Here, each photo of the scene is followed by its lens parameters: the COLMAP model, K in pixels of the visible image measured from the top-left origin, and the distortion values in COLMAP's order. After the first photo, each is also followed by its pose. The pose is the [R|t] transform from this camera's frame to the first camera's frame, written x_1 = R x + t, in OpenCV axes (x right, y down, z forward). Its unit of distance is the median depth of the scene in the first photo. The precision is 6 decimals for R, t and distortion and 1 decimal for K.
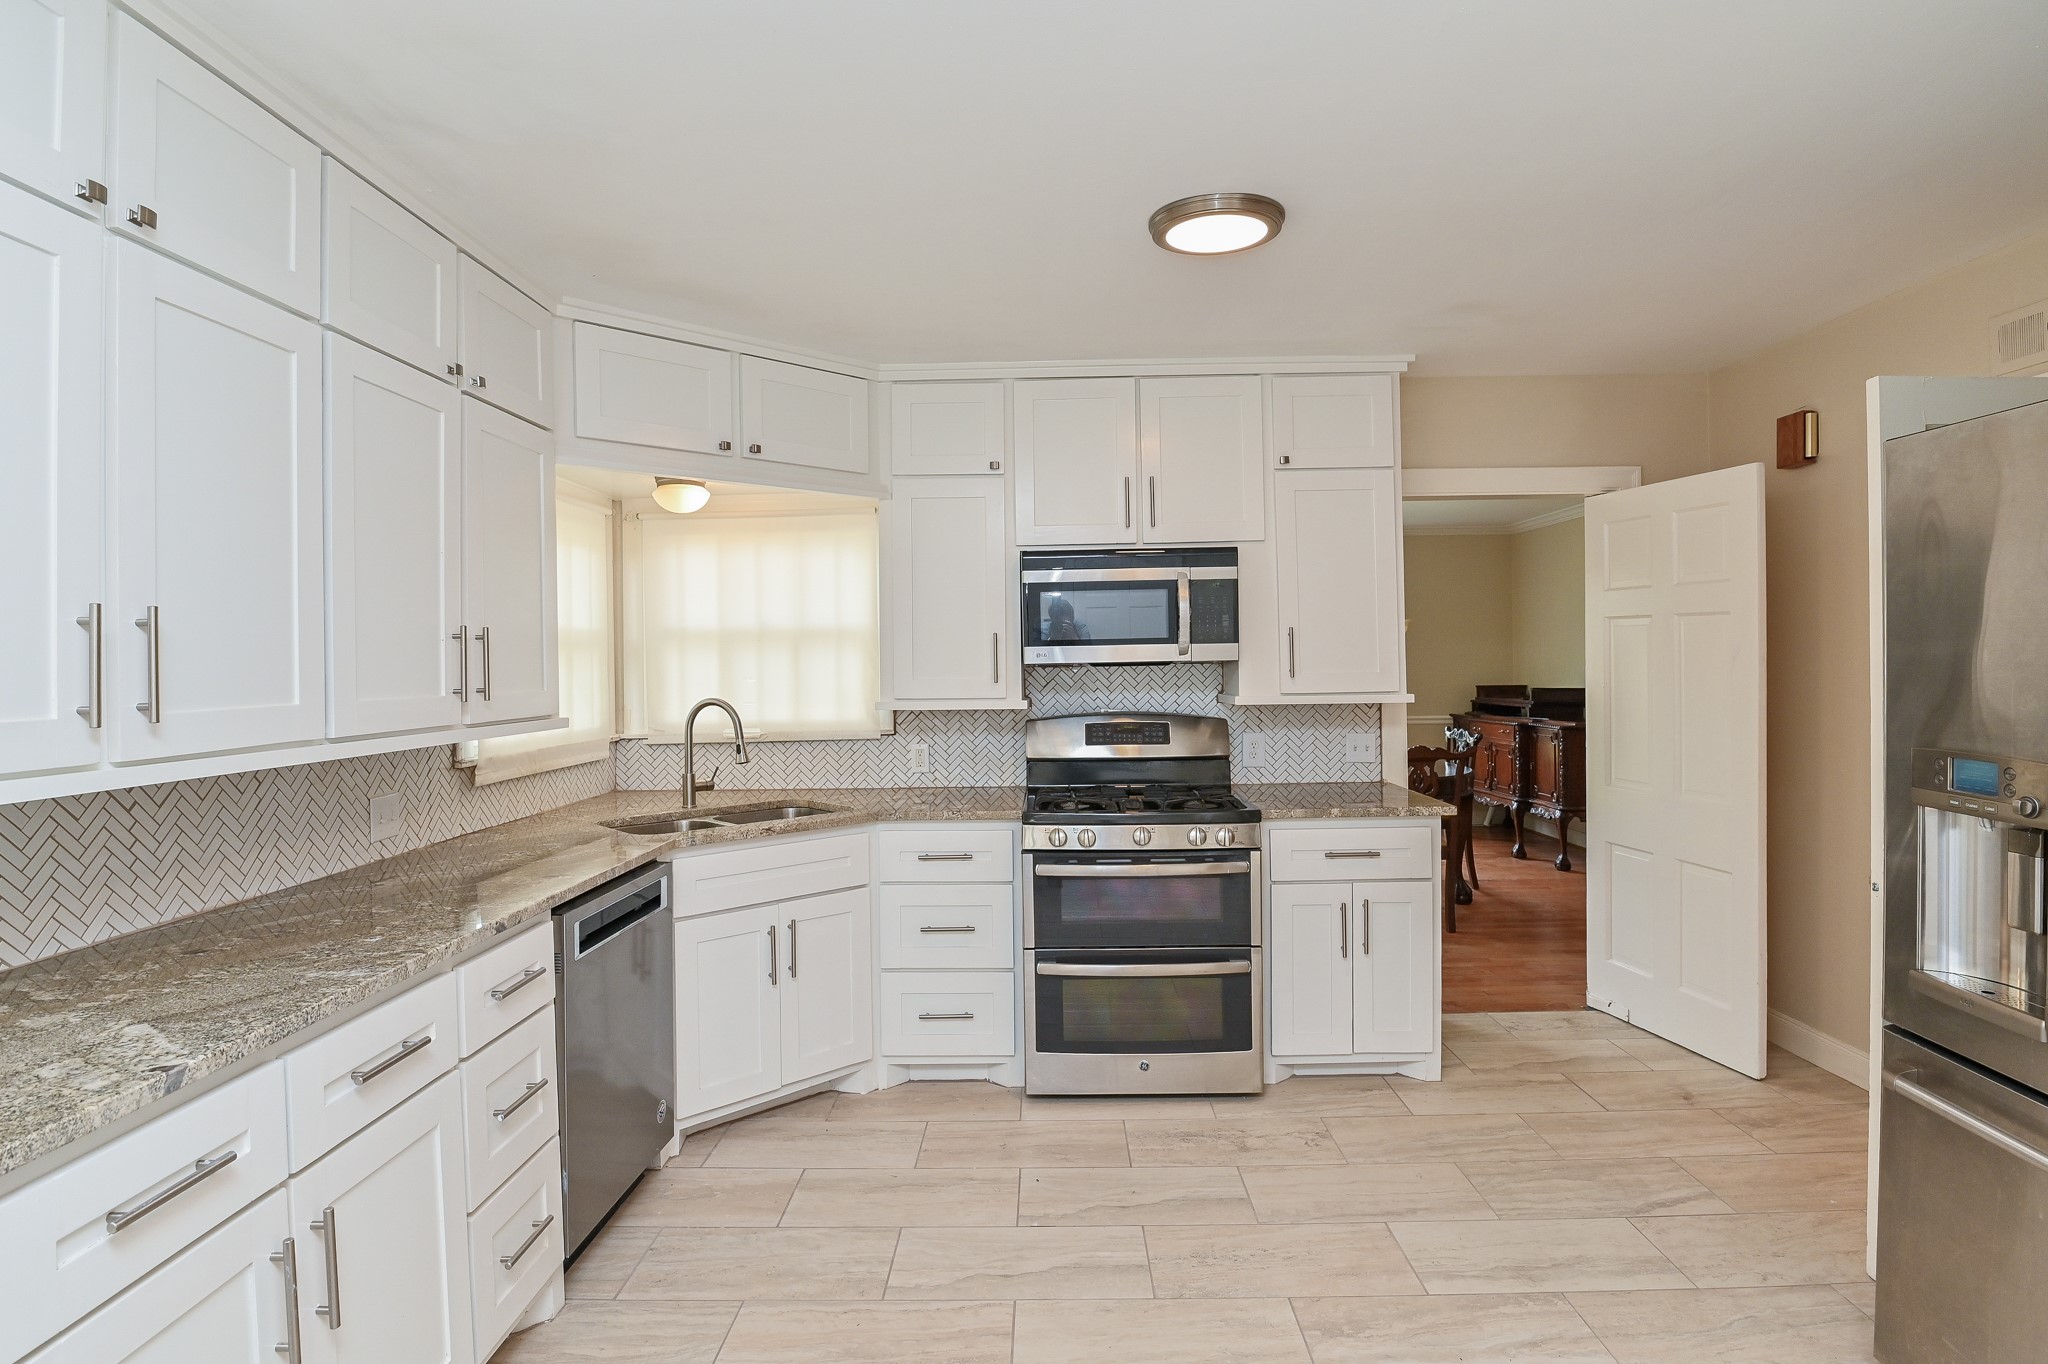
lens RADIAL K [[1043.4, 0, 1017.7], [0, 1043.4, 675.8], [0, 0, 1]] dist [-0.026275, -0.002898]
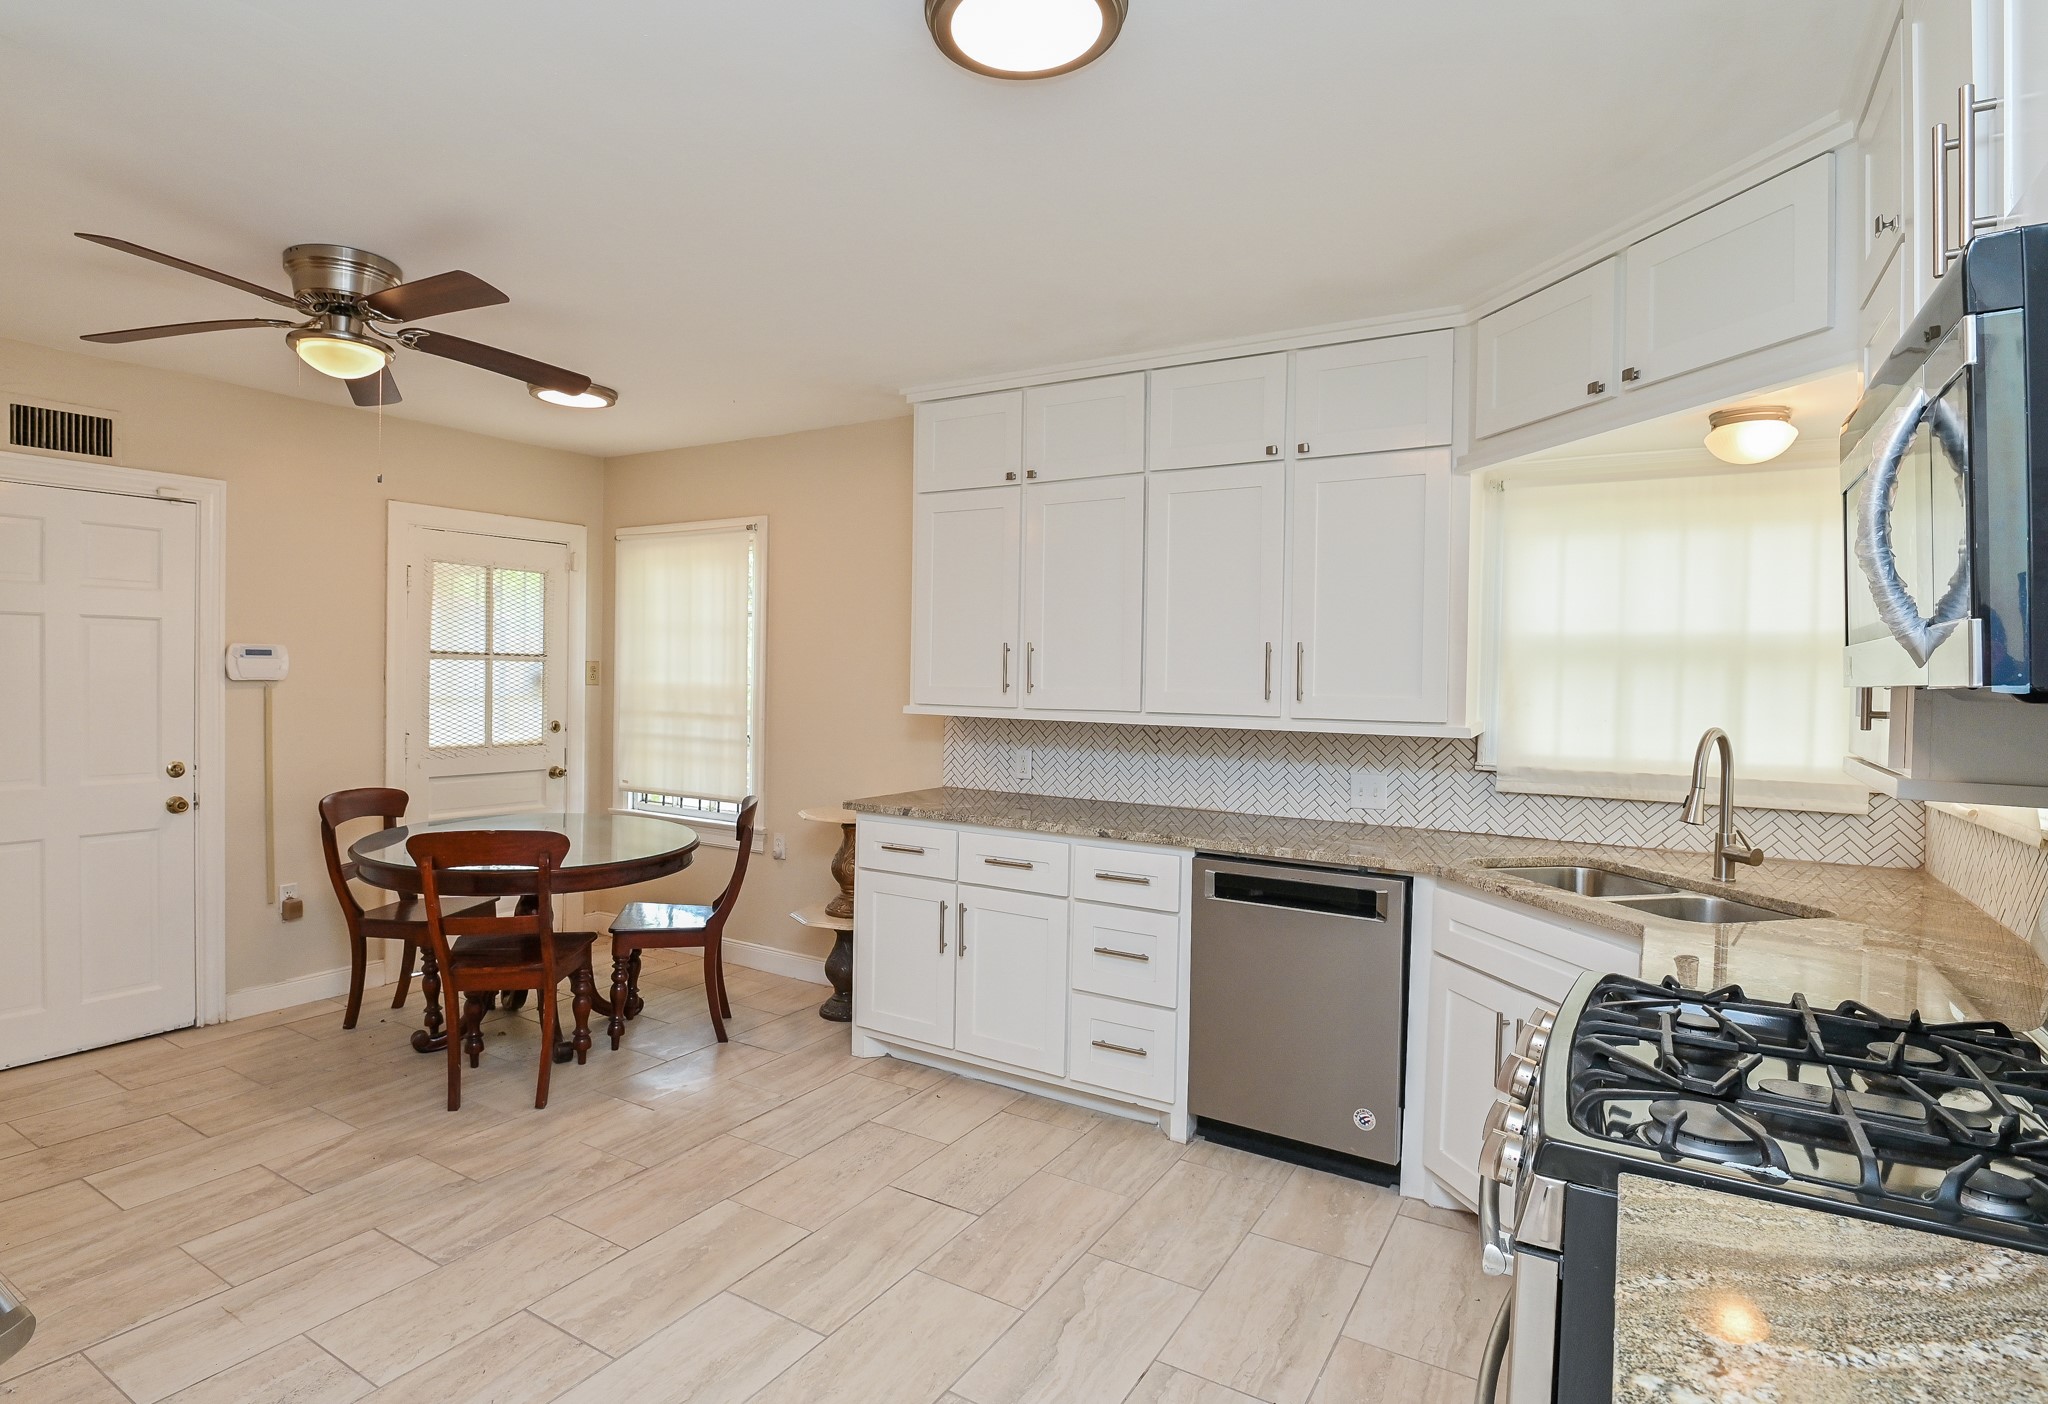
lens RADIAL K [[1070.8, 0, 967.8], [0, 1070.8, 691.3], [0, 0, 1]] dist [-0.020183, -0.006193]
pose [[-0.528752, 0.022211, -0.848486, 0.670483], [-0.017997, 0.999139, 0.037370, -0.023253], [0.848586, 0.035030, -0.527897, 1.116049]]
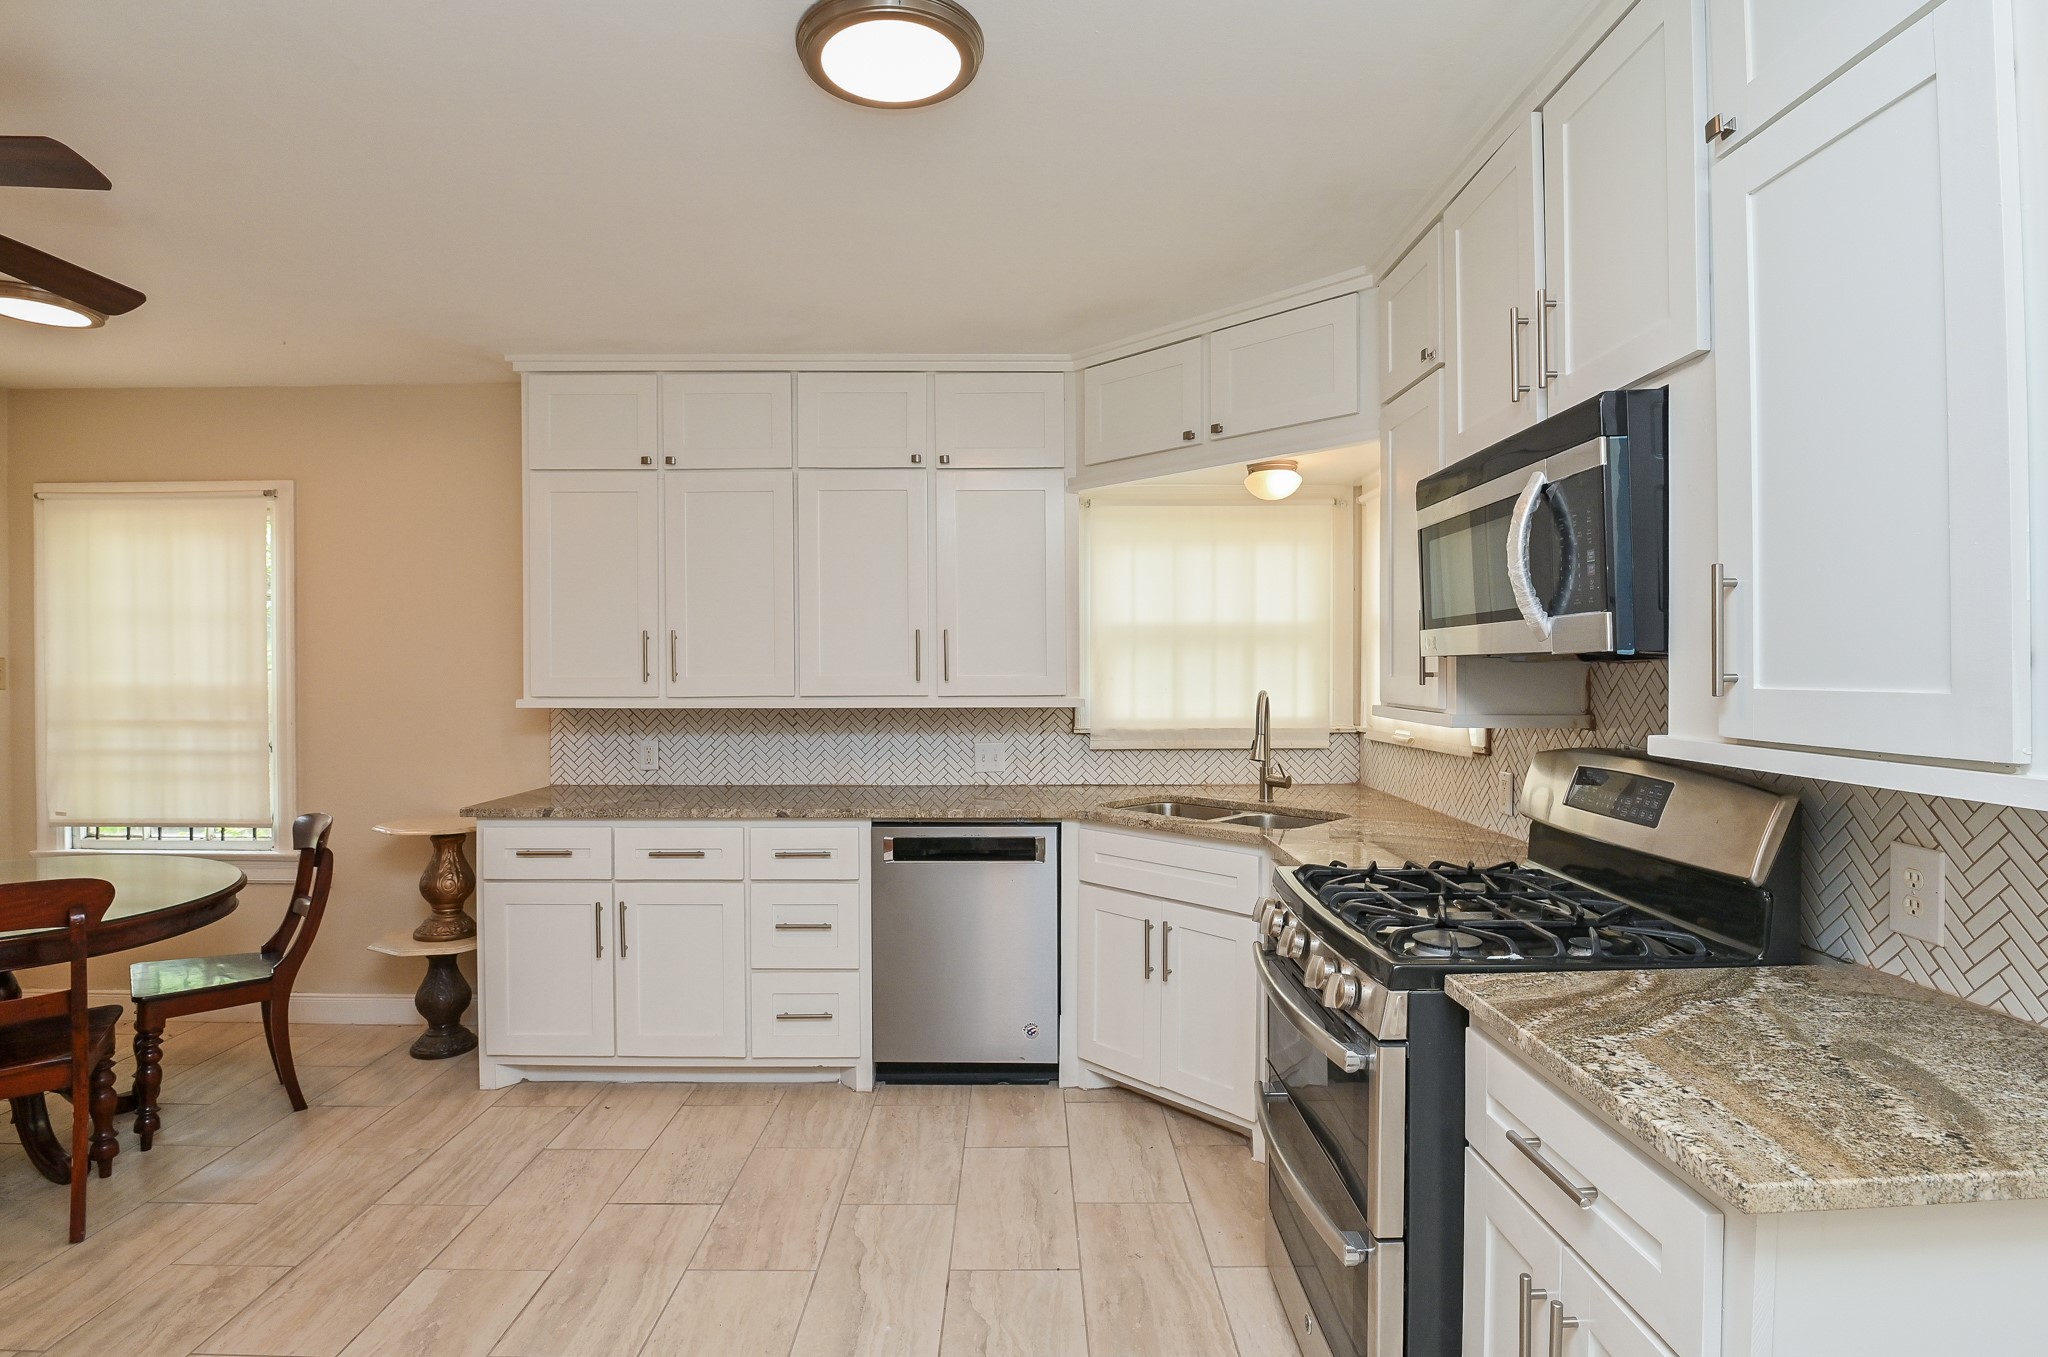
lens RADIAL K [[1043.4, 0, 1017.7], [0, 1043.4, 672.3], [0, 0, 1]] dist [-0.026275, -0.002898]
pose [[0.013379, 0.022647, -0.999654, 0.778699], [-0.008591, 0.999709, 0.022534, -0.016873], [0.999874, 0.008286, 0.013570, 0.894622]]
